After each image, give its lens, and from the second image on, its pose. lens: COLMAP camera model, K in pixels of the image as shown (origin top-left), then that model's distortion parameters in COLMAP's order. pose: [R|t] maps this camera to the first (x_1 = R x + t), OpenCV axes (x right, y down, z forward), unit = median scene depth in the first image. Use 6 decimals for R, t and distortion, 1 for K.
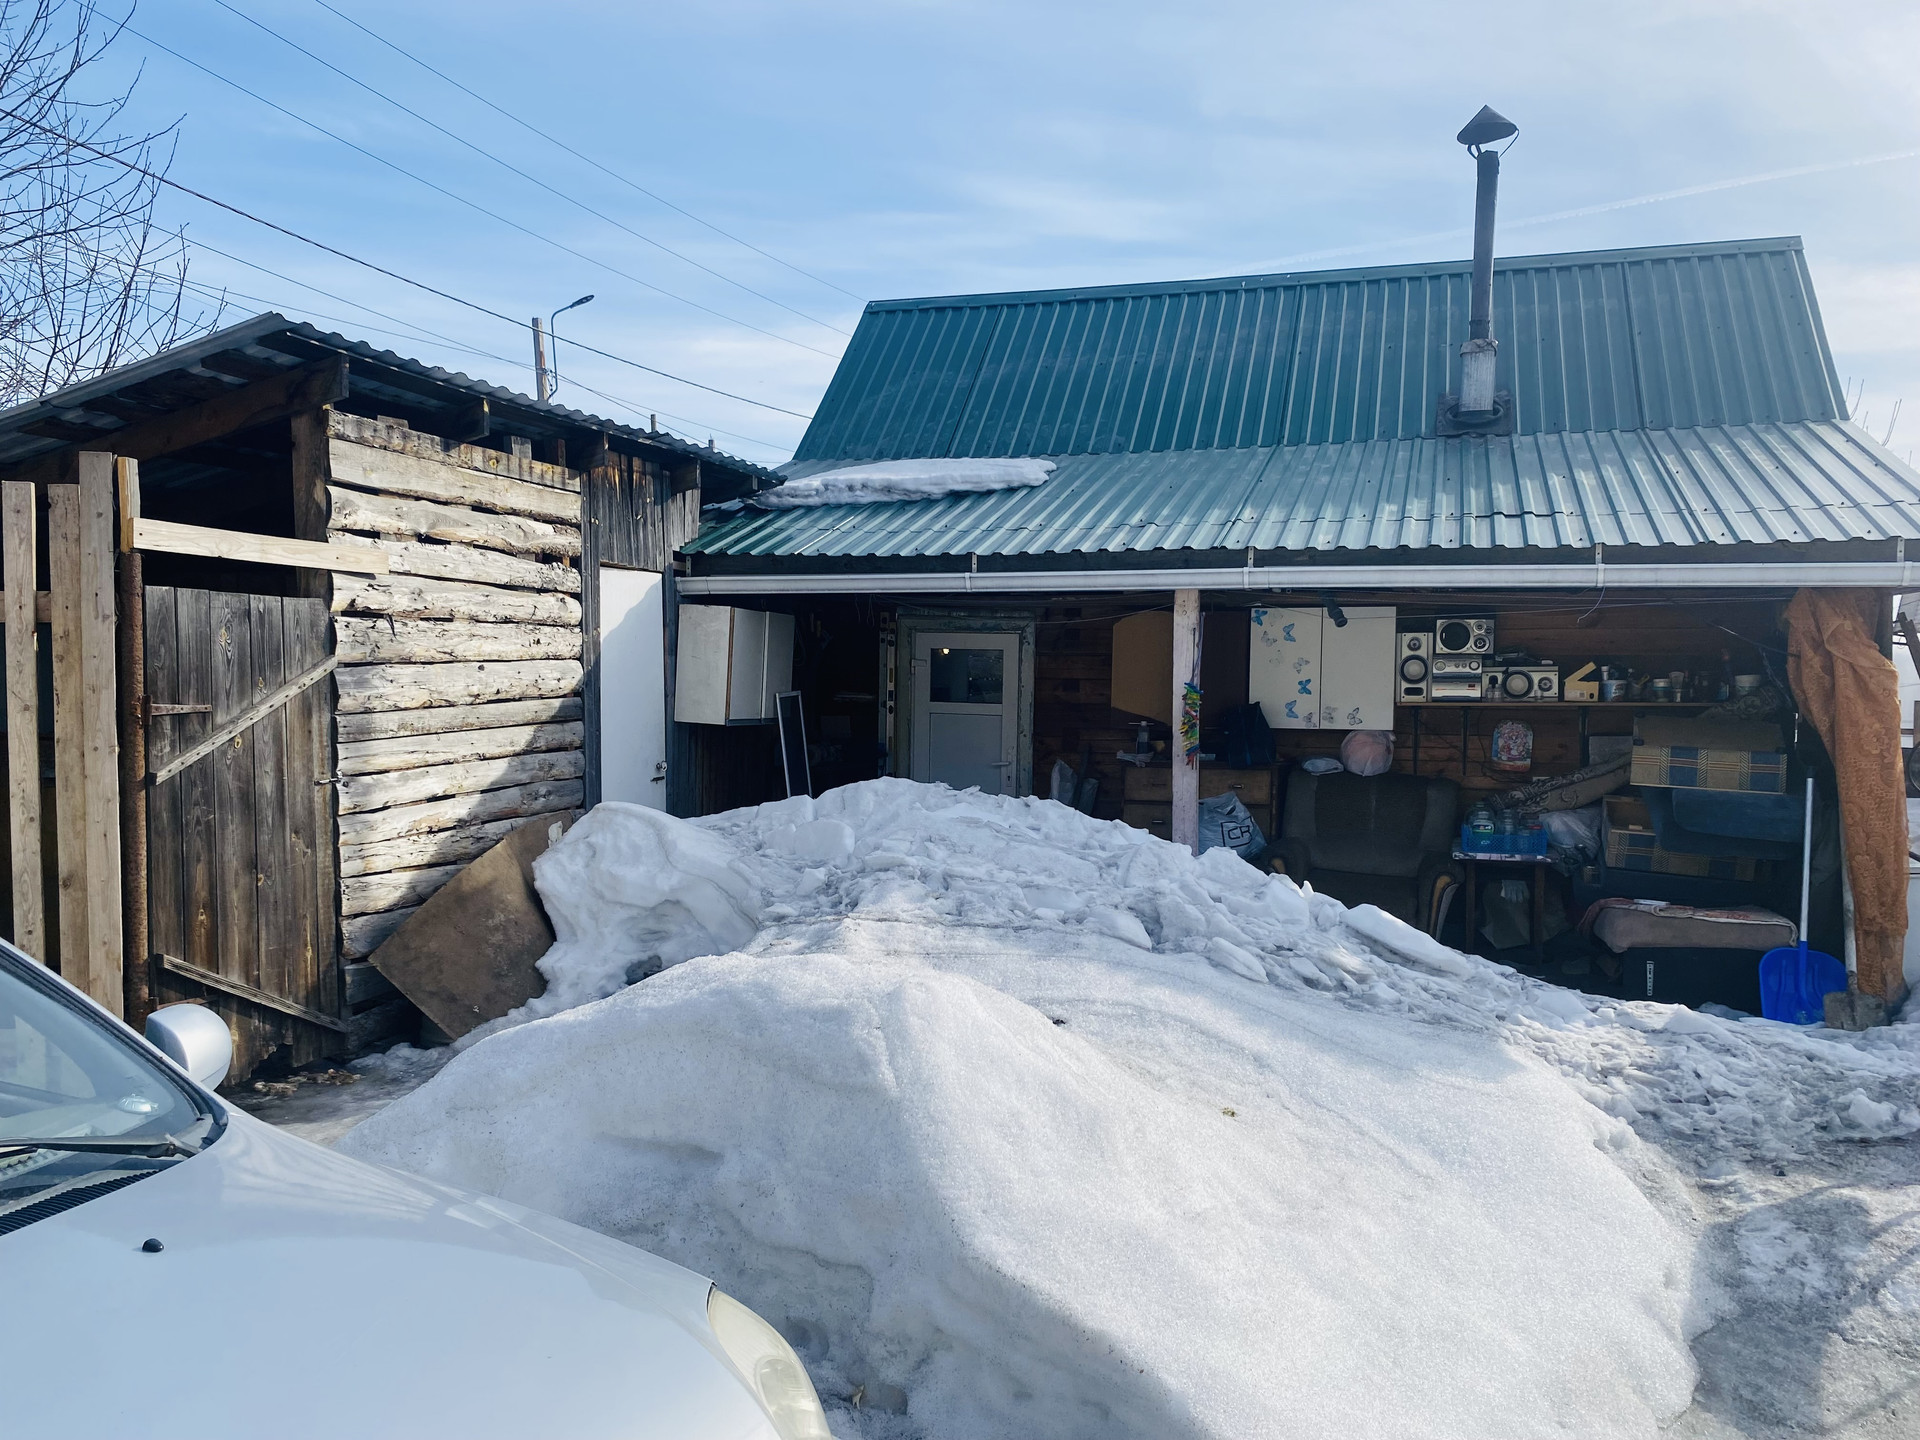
lens RADIAL K [[1468.1, 0, 959.6], [0, 1468.1, 721.9], [0, 0, 1]] dist [0.052957, -0.051847]
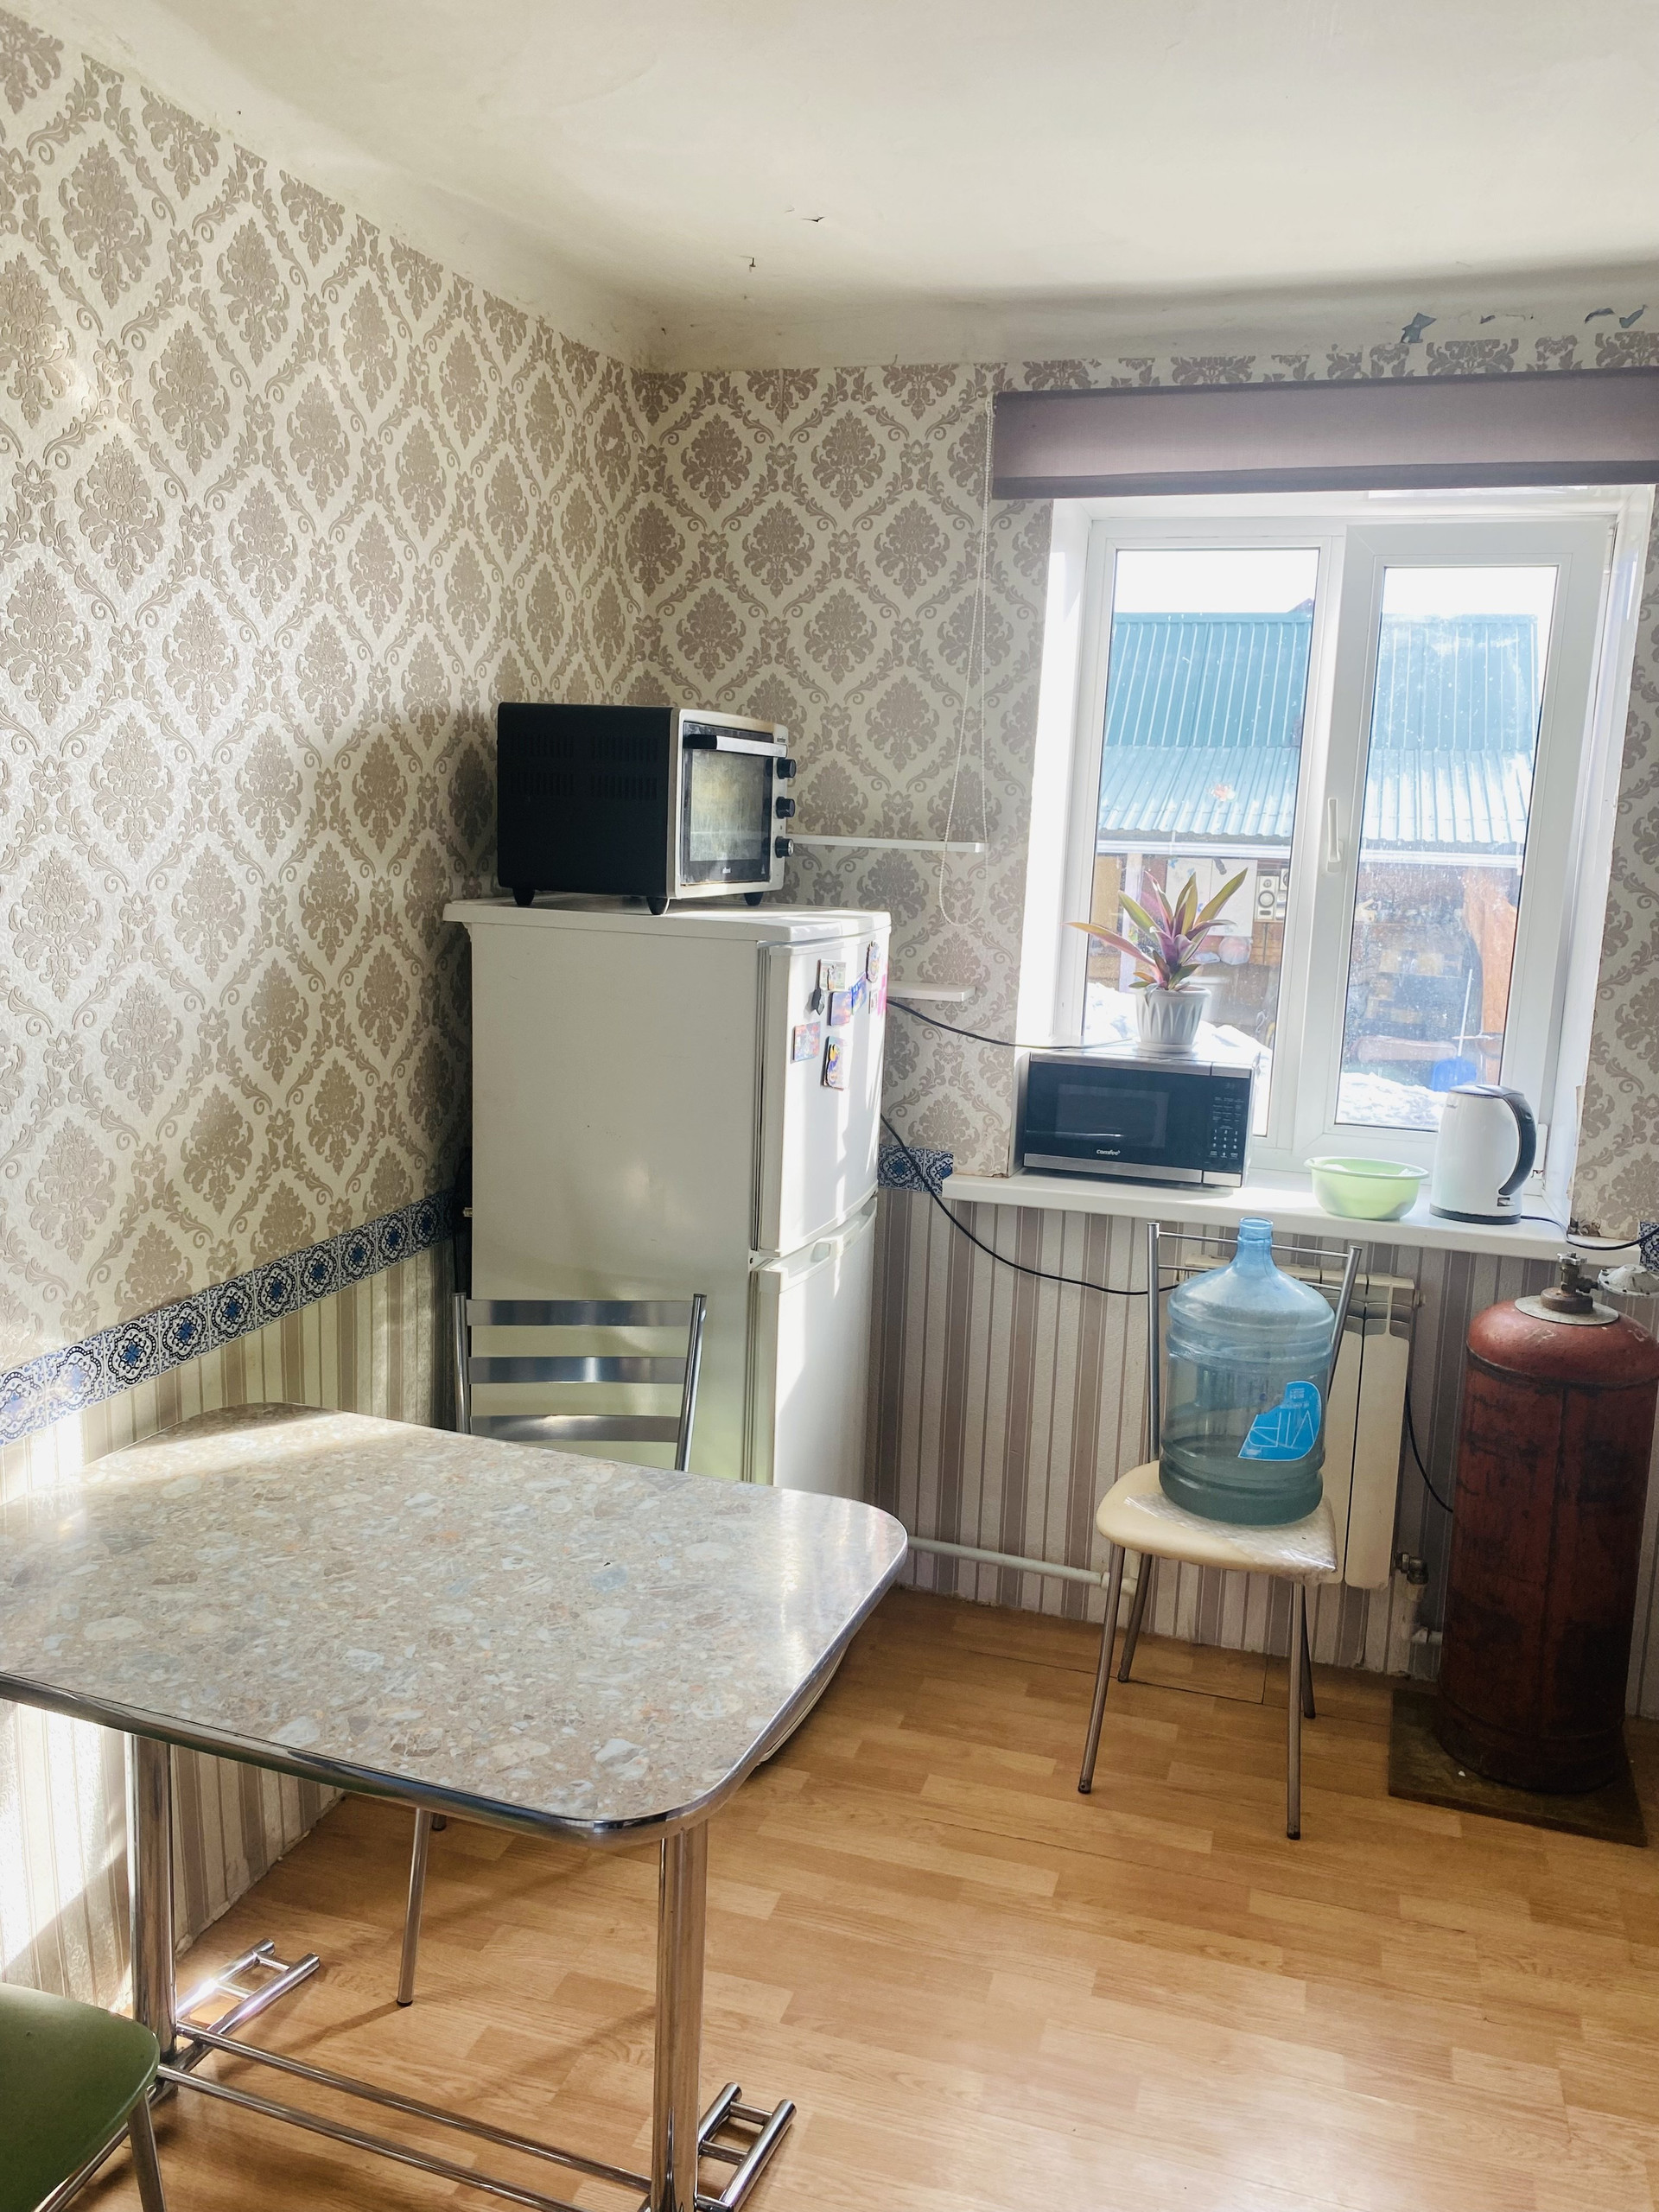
lens RADIAL K [[1691.4, 0, 830.5], [0, 1691.4, 1111.2], [0, 0, 1]] dist [0.052957, -0.051847]
pose [[0.999485, 0.019344, 0.025612, -0.244334], [-0.022352, 0.992167, 0.122900, -0.025695], [-0.023034, -0.123409, 0.992089, -0.989846]]
